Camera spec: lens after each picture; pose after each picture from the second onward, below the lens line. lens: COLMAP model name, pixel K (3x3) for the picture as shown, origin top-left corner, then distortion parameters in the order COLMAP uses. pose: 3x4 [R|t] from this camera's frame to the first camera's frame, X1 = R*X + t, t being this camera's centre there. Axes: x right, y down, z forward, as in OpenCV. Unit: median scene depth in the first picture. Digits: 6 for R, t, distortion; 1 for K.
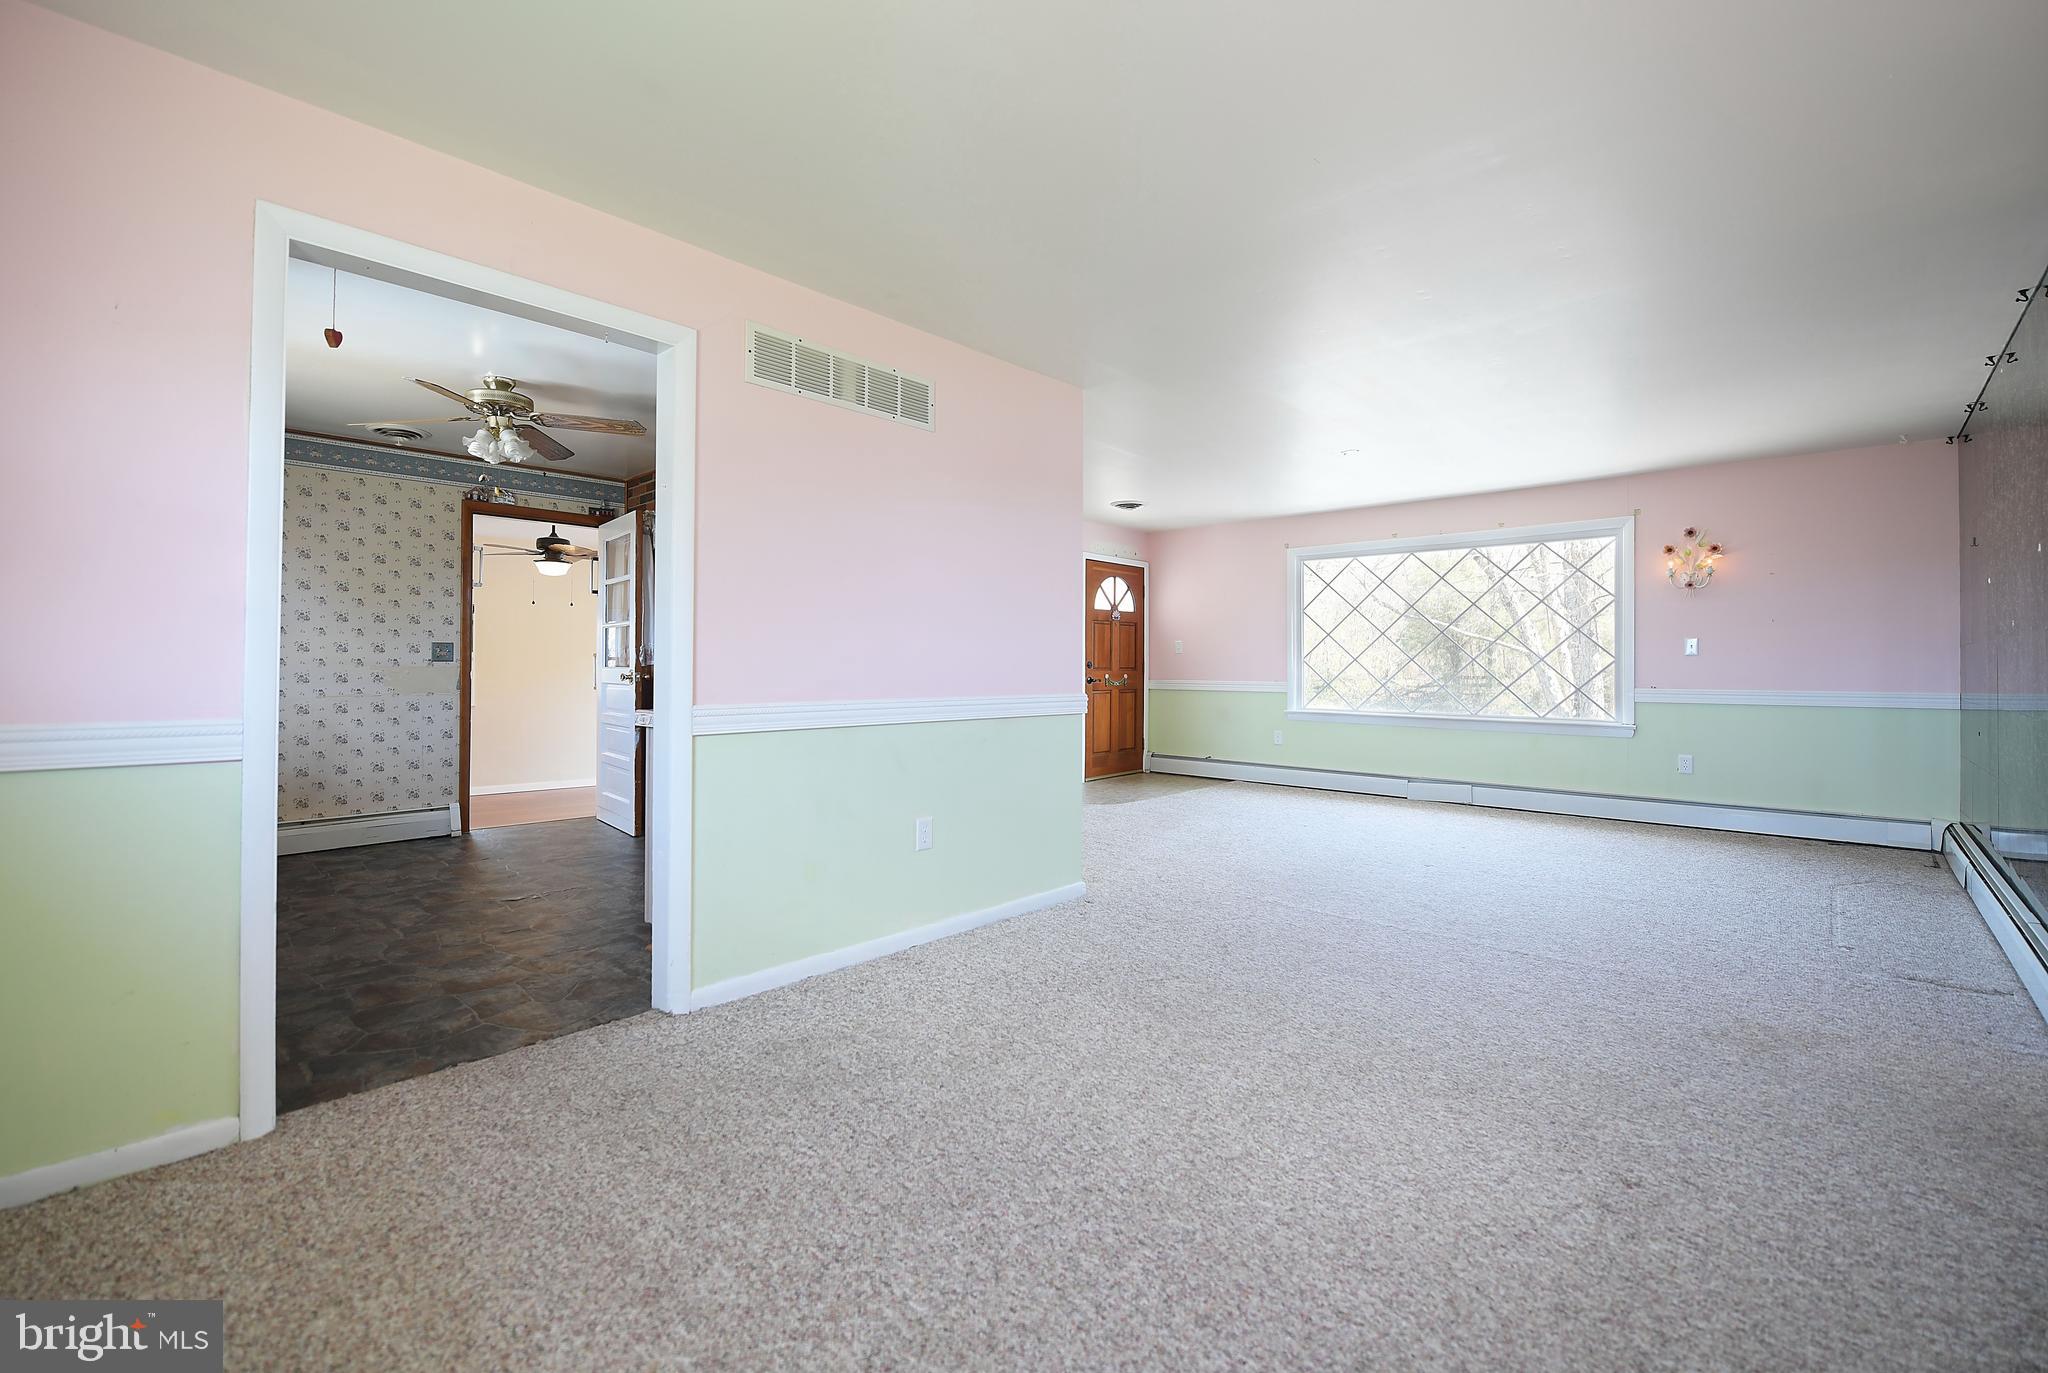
lens RADIAL K [[872.5, 0, 997.8], [0, 872.5, 652.5], [0, 0, 1]] dist [-0.010892, -0.001072]
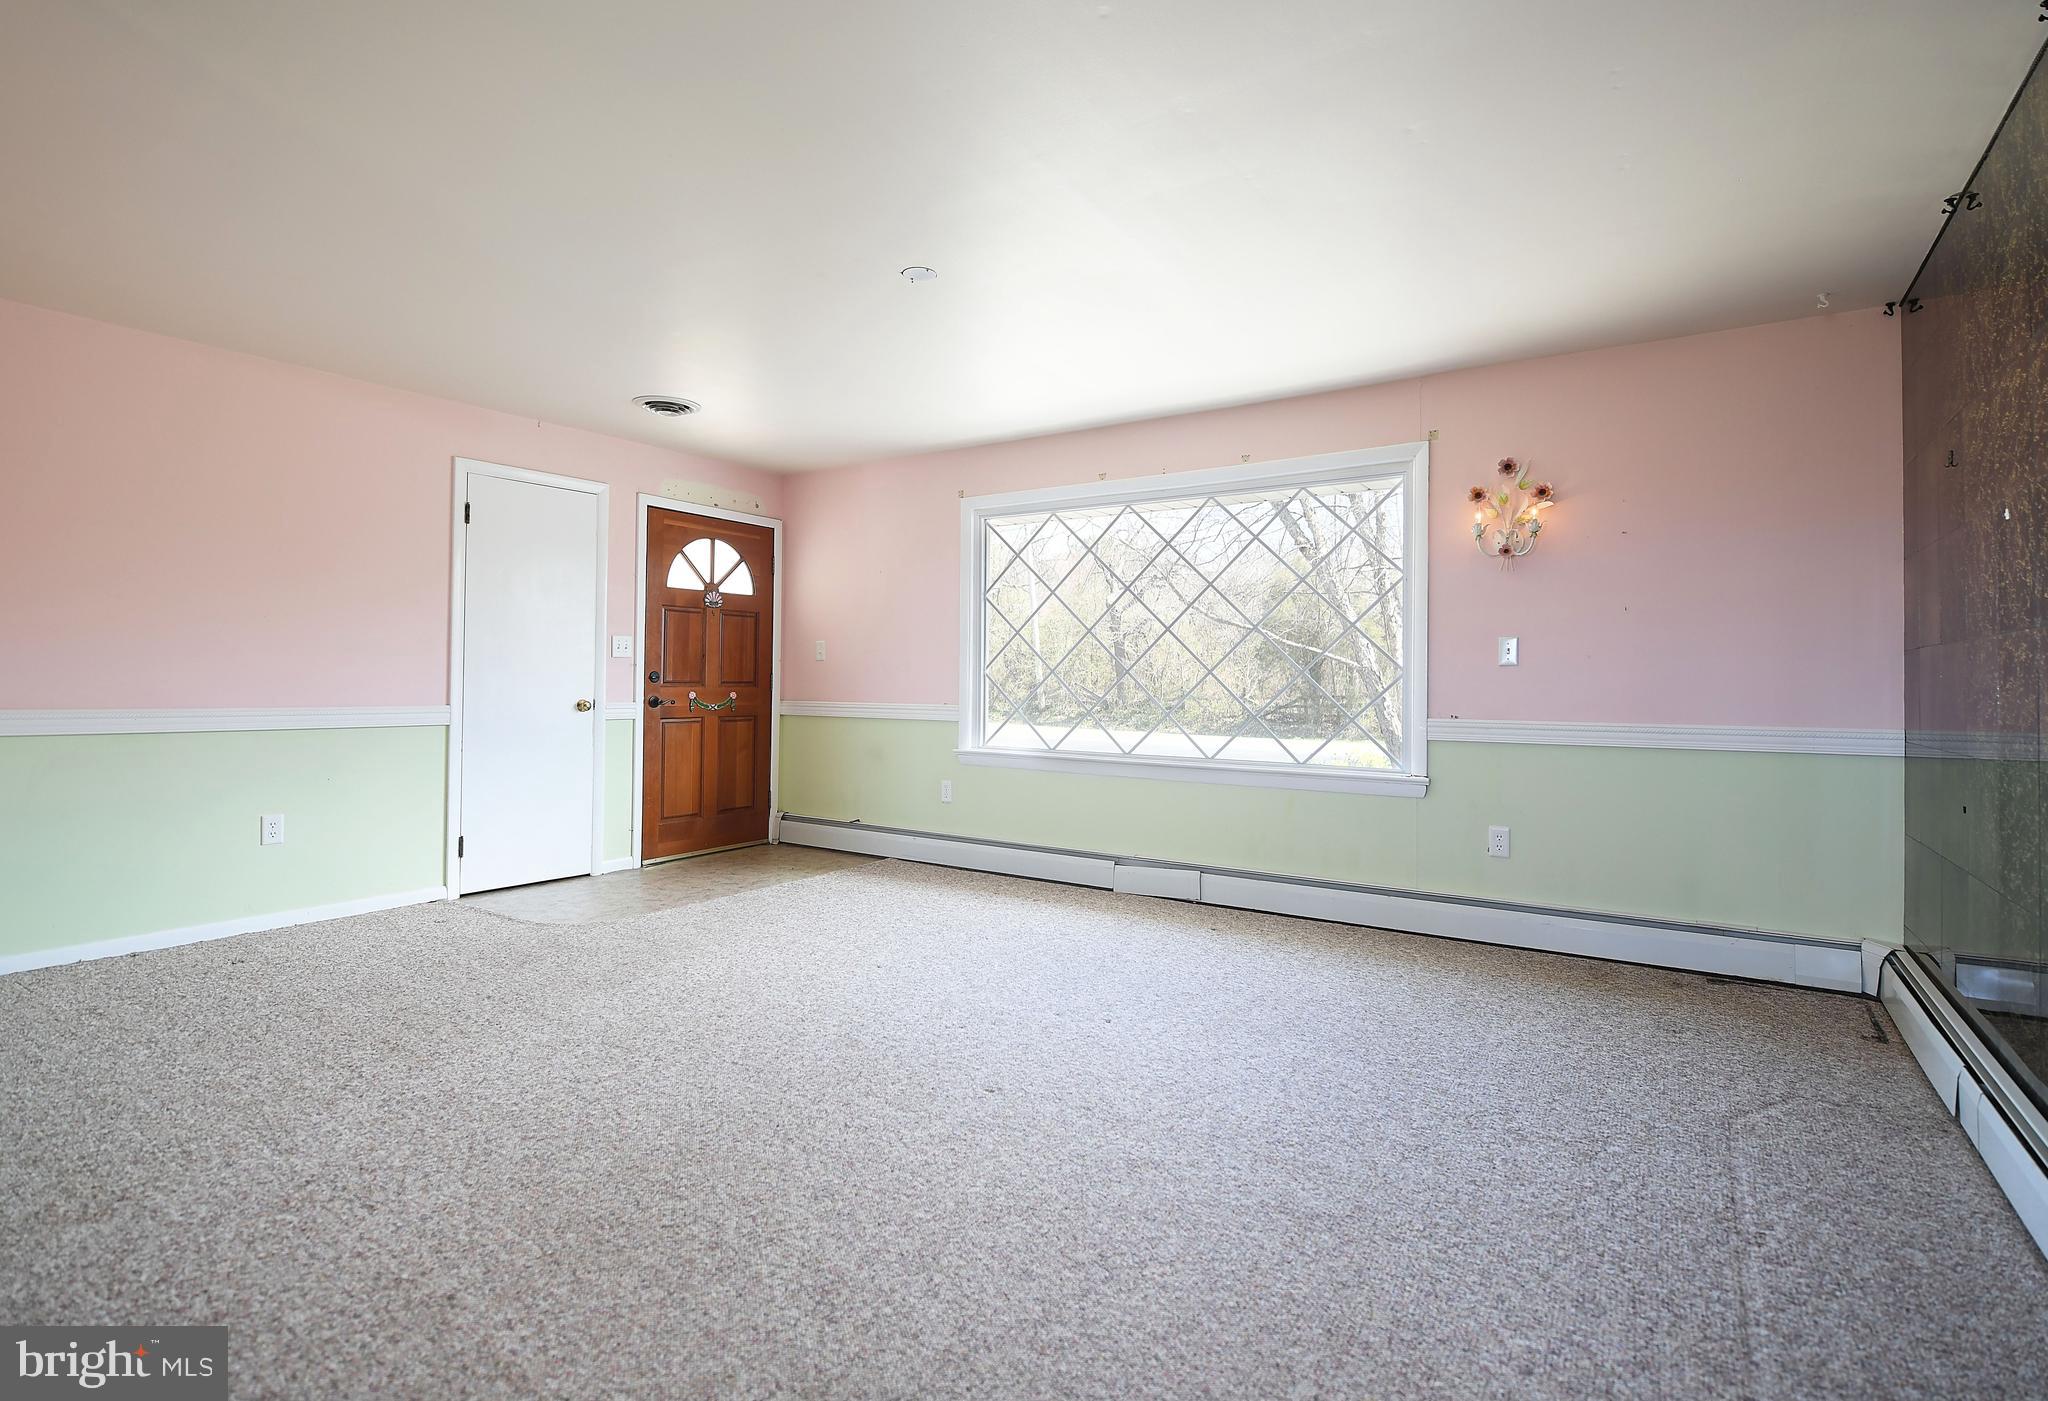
lens RADIAL K [[979.7, 0, 1027.4], [0, 979.7, 661.5], [0, 0, 1]] dist [-0.000172, -0.000479]
pose [[0.984071, 0.009106, 0.177544, 0.326590], [-0.008058, 0.999946, -0.006623, 0.007795], [-0.177595, 0.005087, 0.984091, 0.358941]]
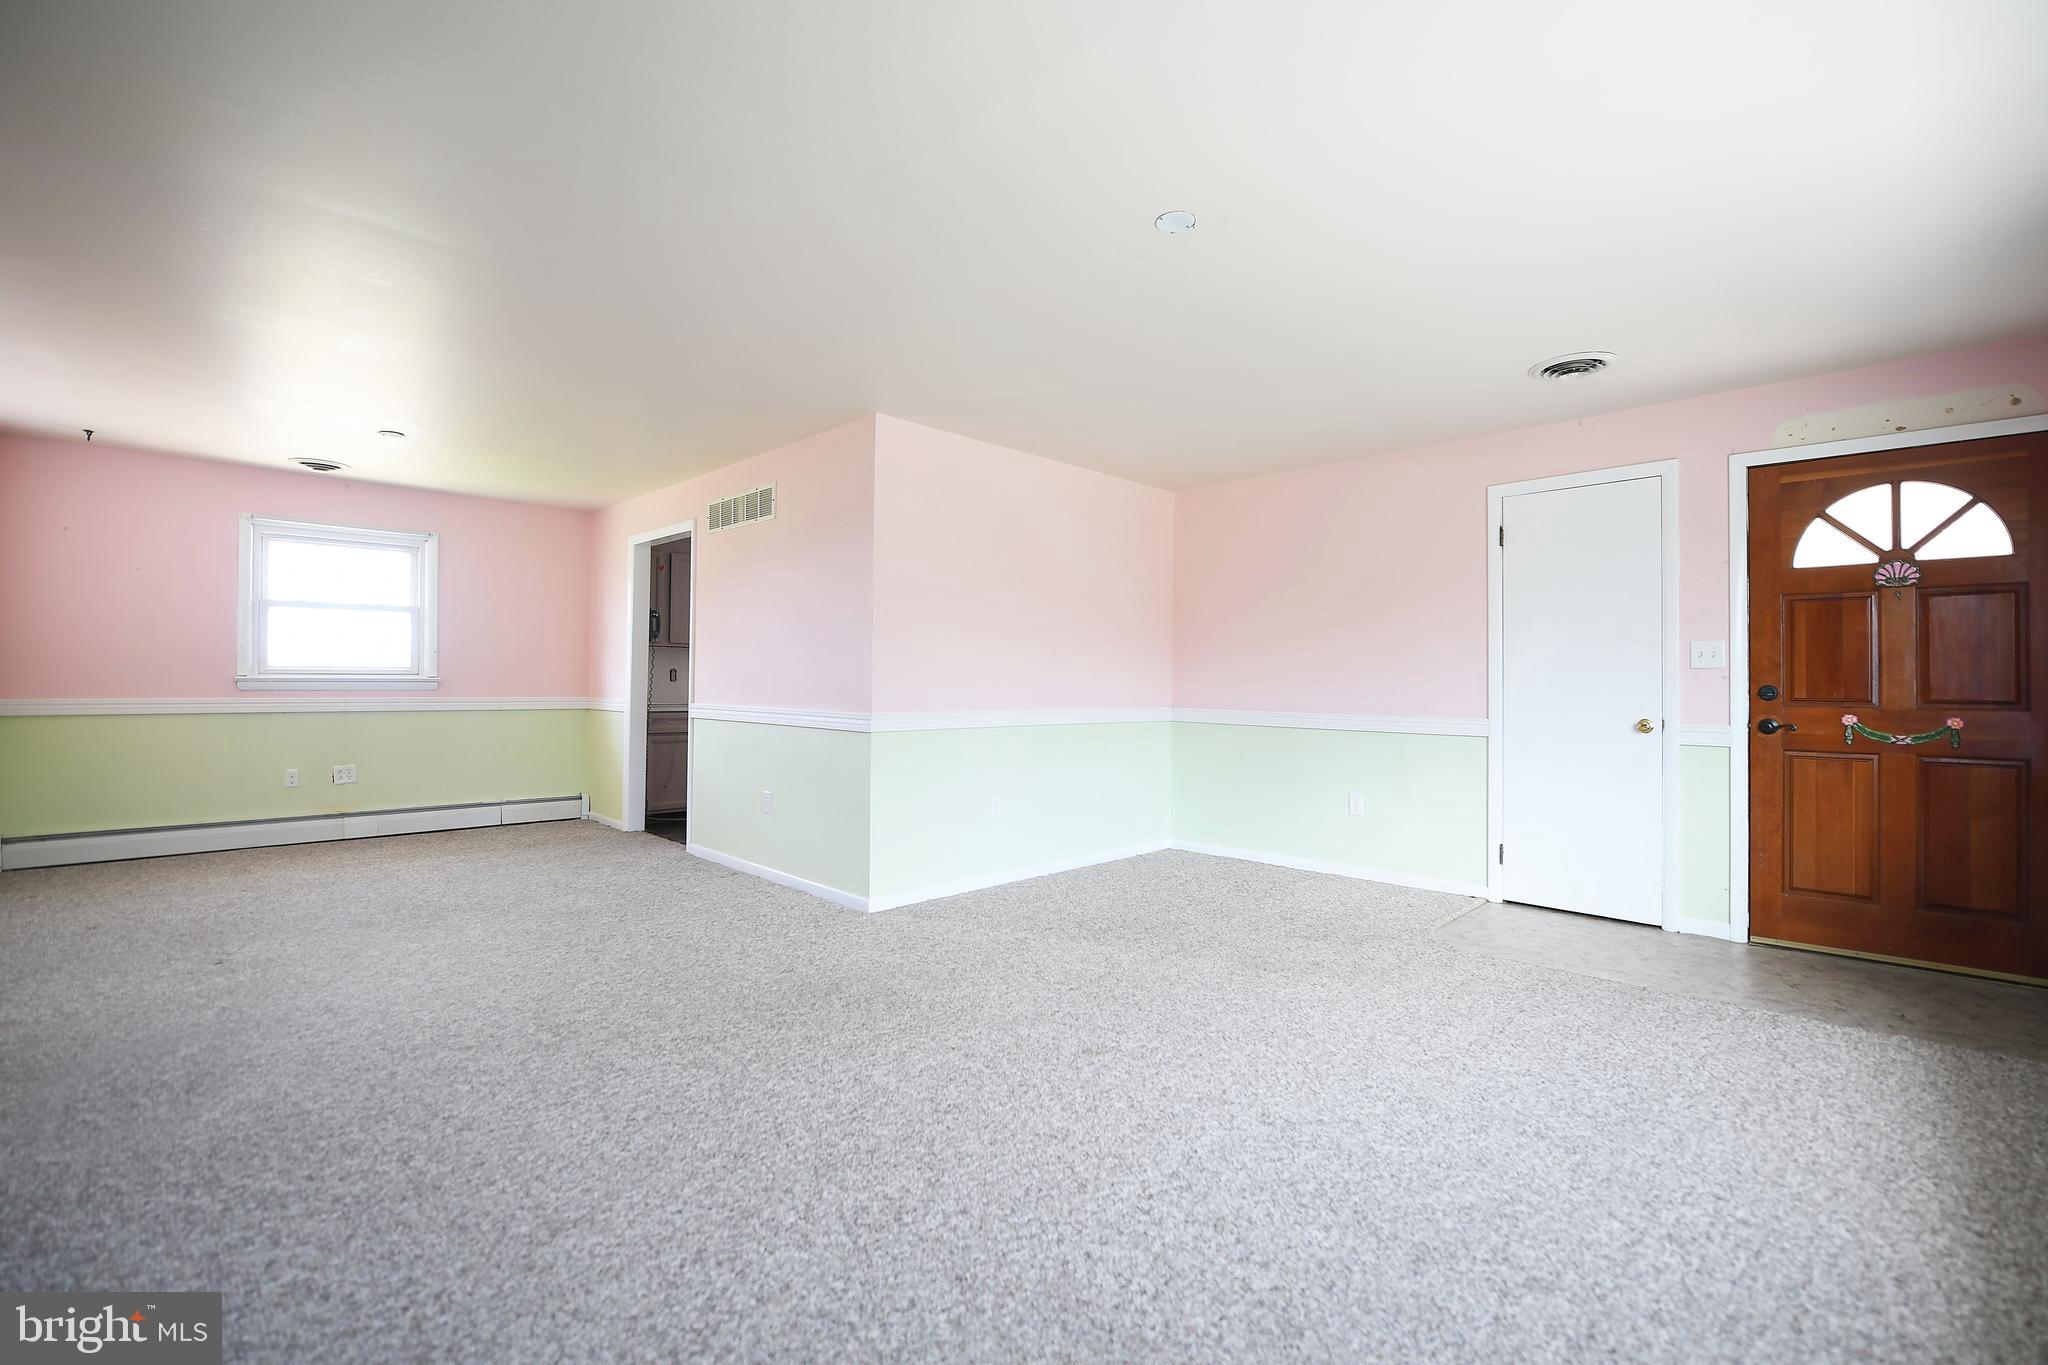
lens RADIAL K [[867.0, 0, 1018.7], [0, 867.0, 681.0], [0, 0, 1]] dist [-0.013425, -0.000167]
pose [[-0.016346, -0.008209, -0.999833, 0.761943], [0.005642, 0.999950, -0.008302, 0.012670], [0.999850, -0.005776, -0.016298, 0.823572]]
